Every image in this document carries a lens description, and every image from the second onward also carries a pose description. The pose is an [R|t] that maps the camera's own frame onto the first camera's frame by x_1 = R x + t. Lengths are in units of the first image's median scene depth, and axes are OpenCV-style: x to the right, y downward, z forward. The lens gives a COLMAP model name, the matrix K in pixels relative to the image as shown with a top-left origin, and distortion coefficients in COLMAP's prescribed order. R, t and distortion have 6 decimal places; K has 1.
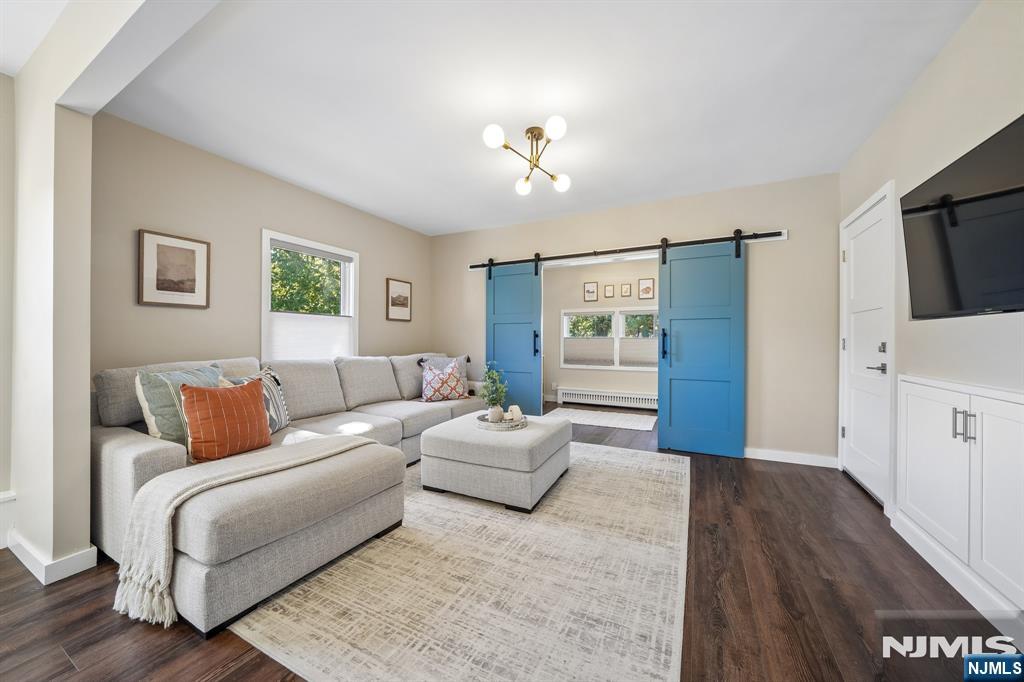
lens RADIAL K [[358.5, 0, 516.6], [0, 358.5, 342.5], [0, 0, 1]] dist [-0.000347, 0.000166]
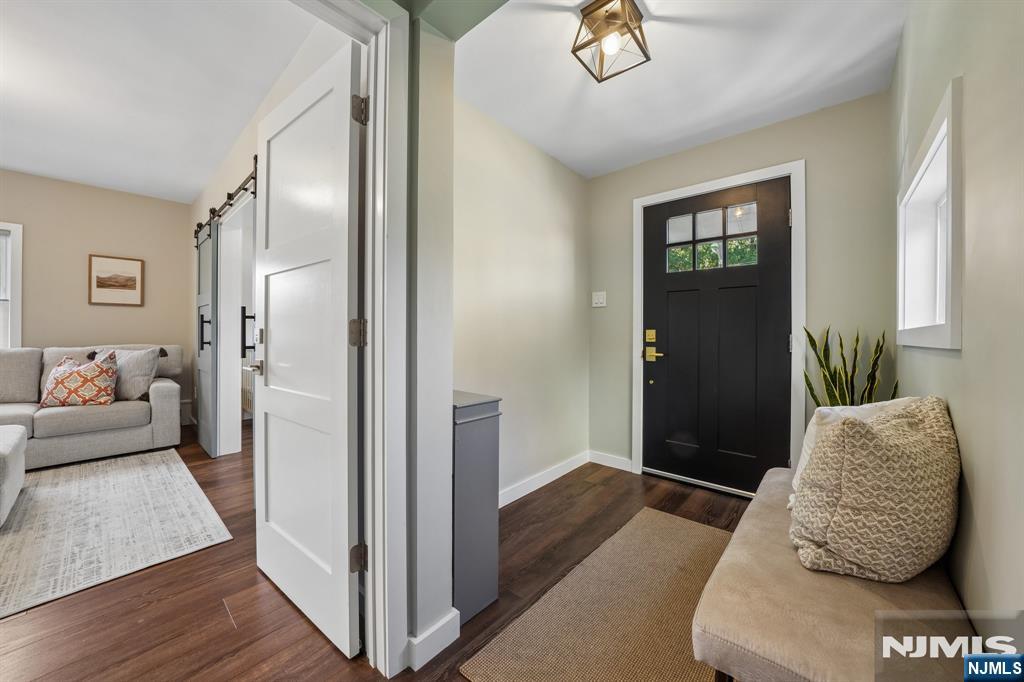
lens RADIAL K [[358.5, 0, 509.3], [0, 358.5, 335.1], [0, 0, 1]] dist [-0.000347, 0.000166]
pose [[0.963227, 0.005222, -0.268639, 0.898289], [-0.002960, 0.999957, 0.008826, -0.000434], [0.268674, -0.007706, 0.963200, 0.494766]]
